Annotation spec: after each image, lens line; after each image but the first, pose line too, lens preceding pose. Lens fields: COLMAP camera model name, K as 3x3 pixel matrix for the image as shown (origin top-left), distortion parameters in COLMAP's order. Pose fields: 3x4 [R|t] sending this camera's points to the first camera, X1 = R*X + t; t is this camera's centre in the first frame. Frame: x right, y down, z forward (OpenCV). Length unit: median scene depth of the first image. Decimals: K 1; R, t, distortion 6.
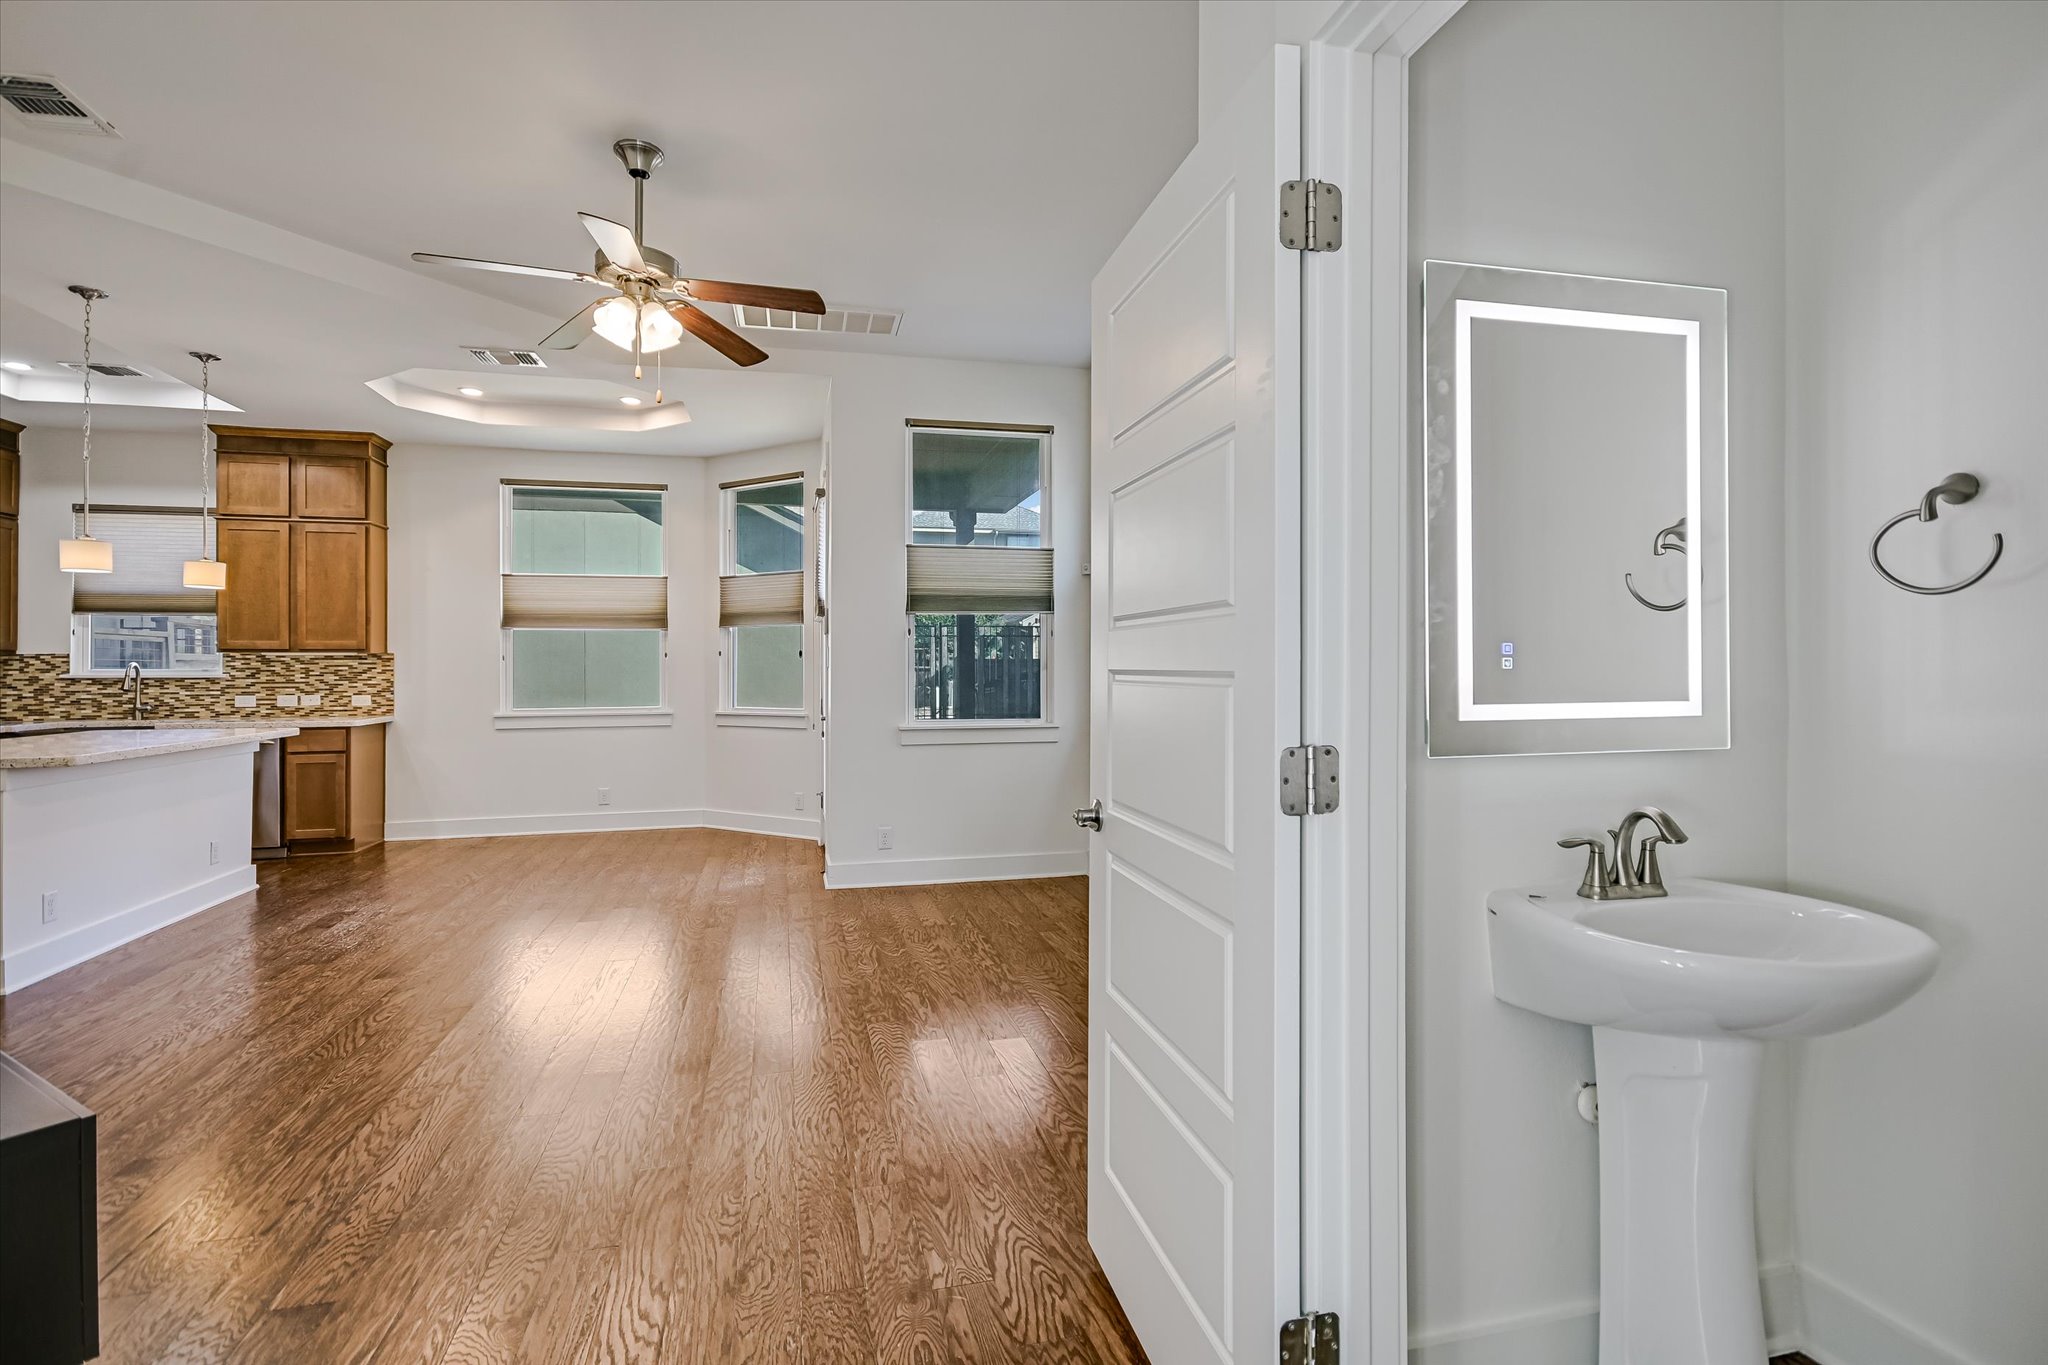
lens RADIAL K [[1004.3, 0, 1045.0], [0, 1004.3, 663.4], [0, 0, 1]] dist [0.002952, -0.002282]
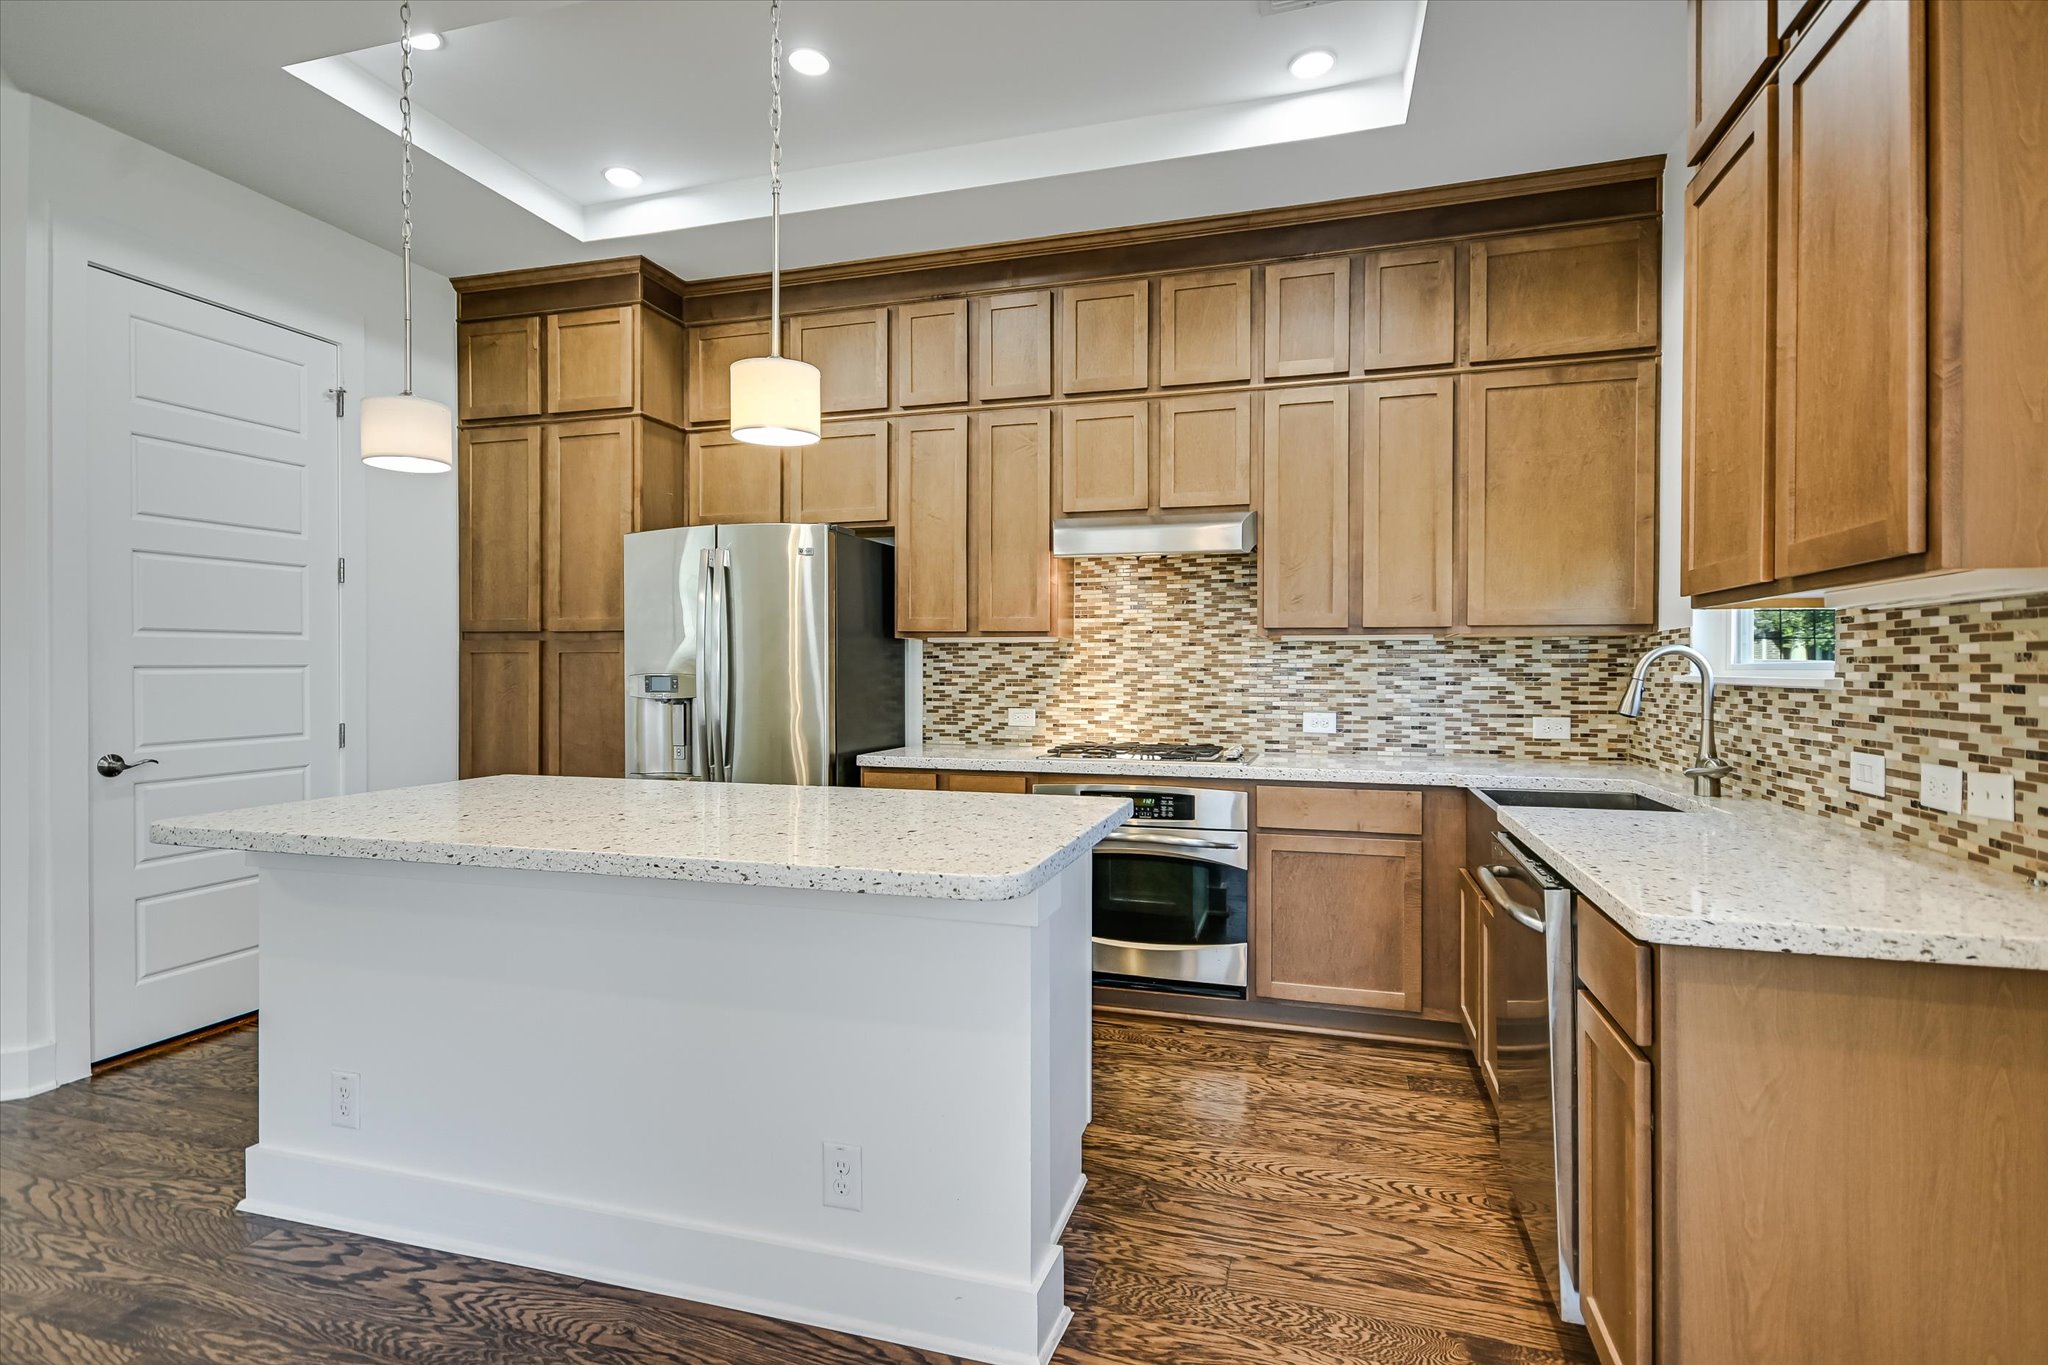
lens RADIAL K [[1004.3, 0, 1009.0], [0, 1004.3, 667.9], [0, 0, 1]] dist [0.002952, -0.002282]
pose [[-0.521215, 0.003160, -0.853419, -0.428285], [0.004384, 0.999990, 0.001025, 0.006257], [0.853414, -0.003207, -0.521224, 0.952728]]
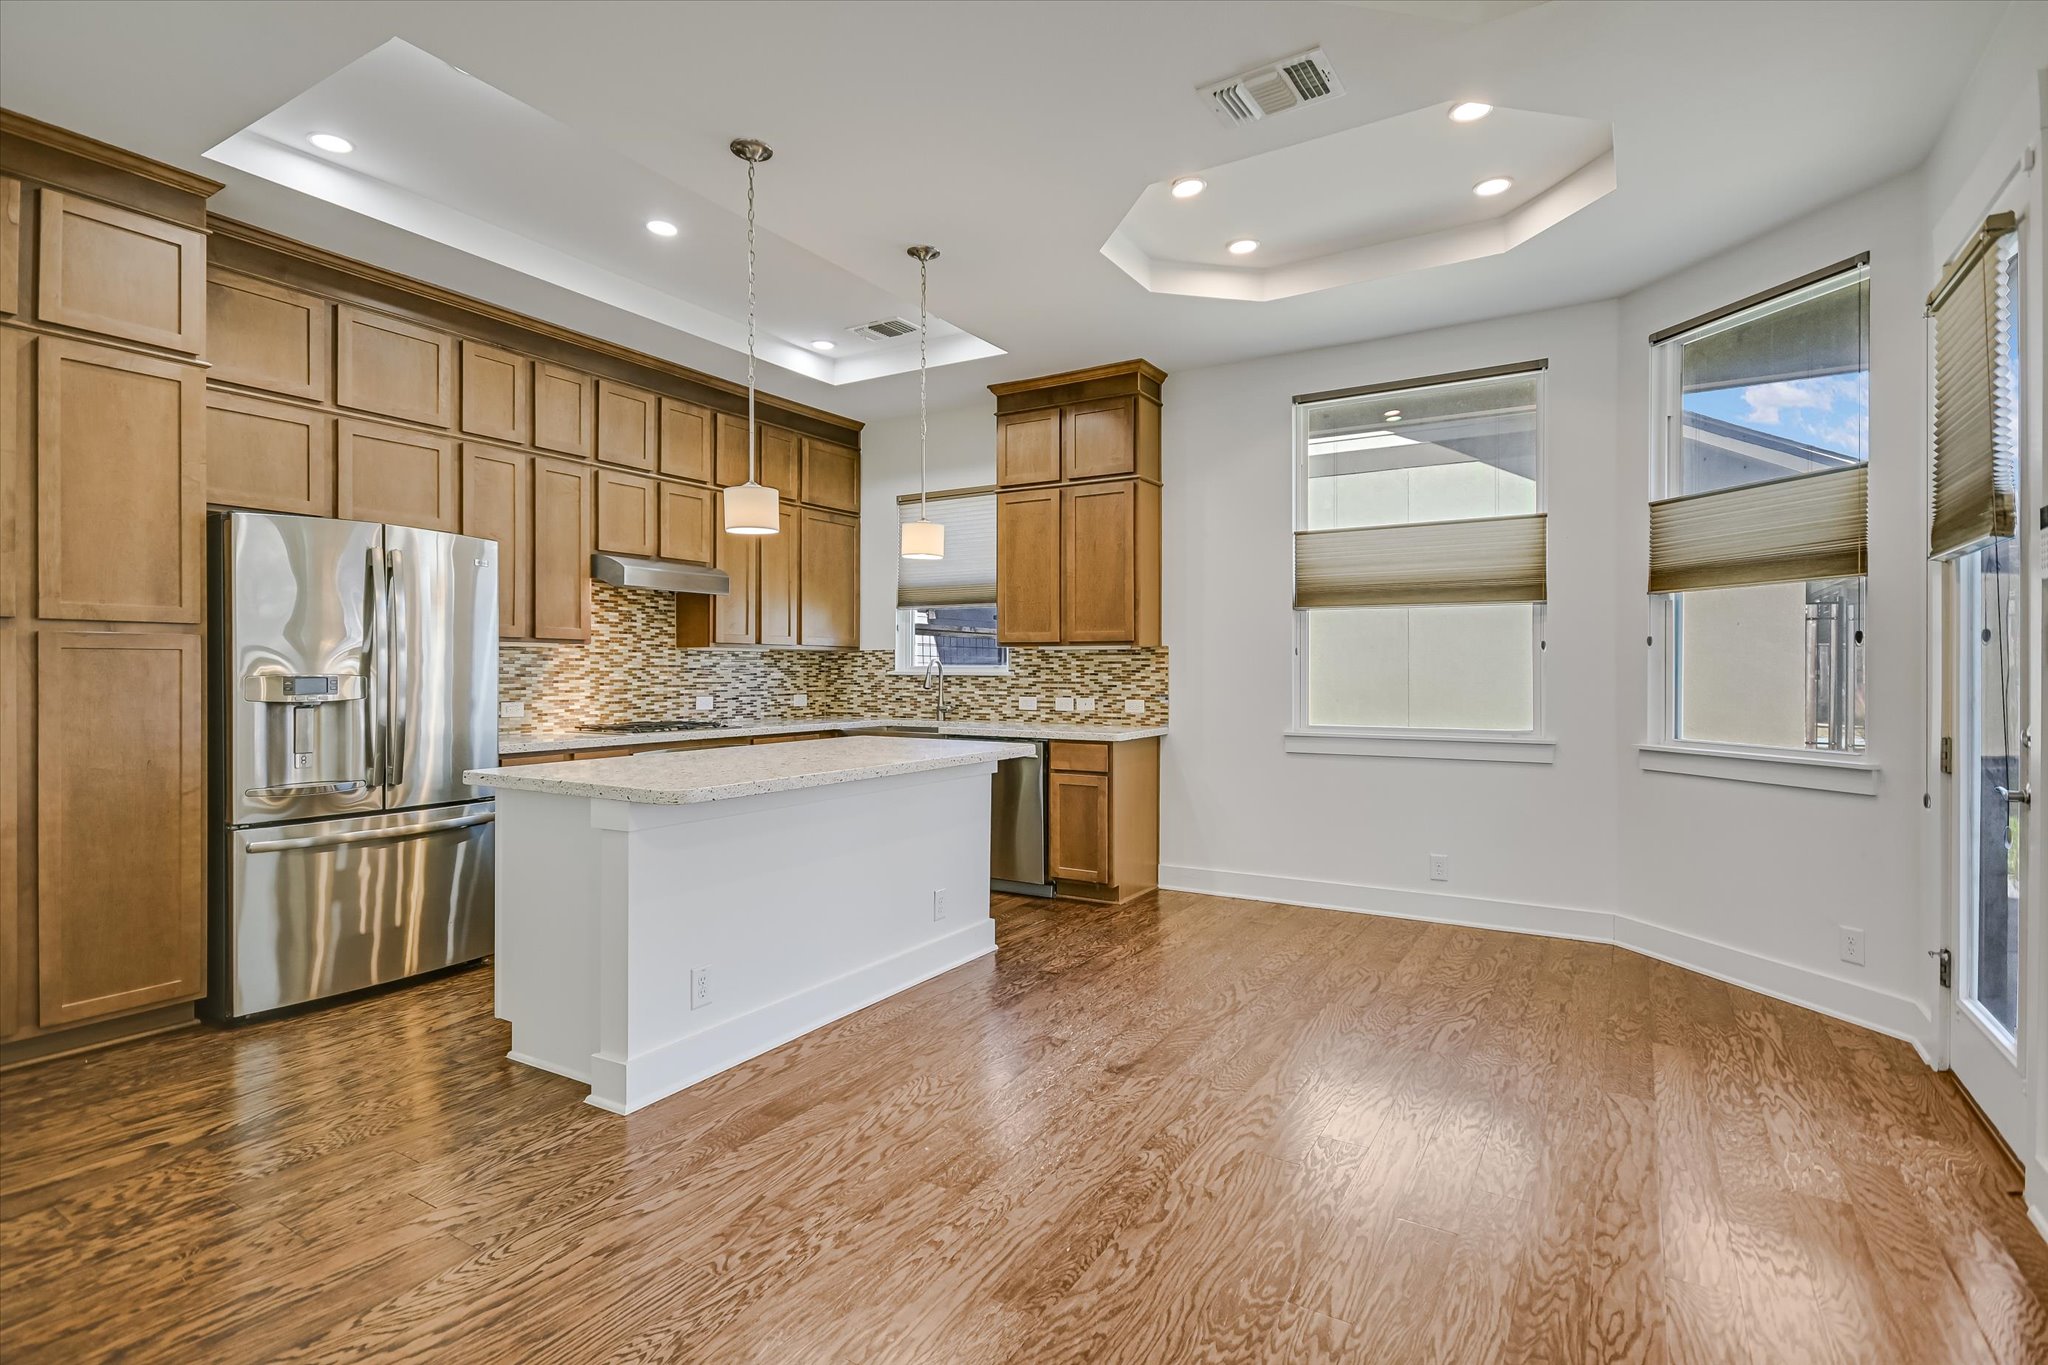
lens RADIAL K [[1004.3, 0, 1006.5], [0, 1004.3, 664.6], [0, 0, 1]] dist [0.002952, -0.002282]
pose [[0.689066, 0.001879, -0.724696, -0.182363], [-0.000994, 0.999998, 0.001648, 0.002893], [0.724698, -0.000416, 0.689066, 0.394697]]
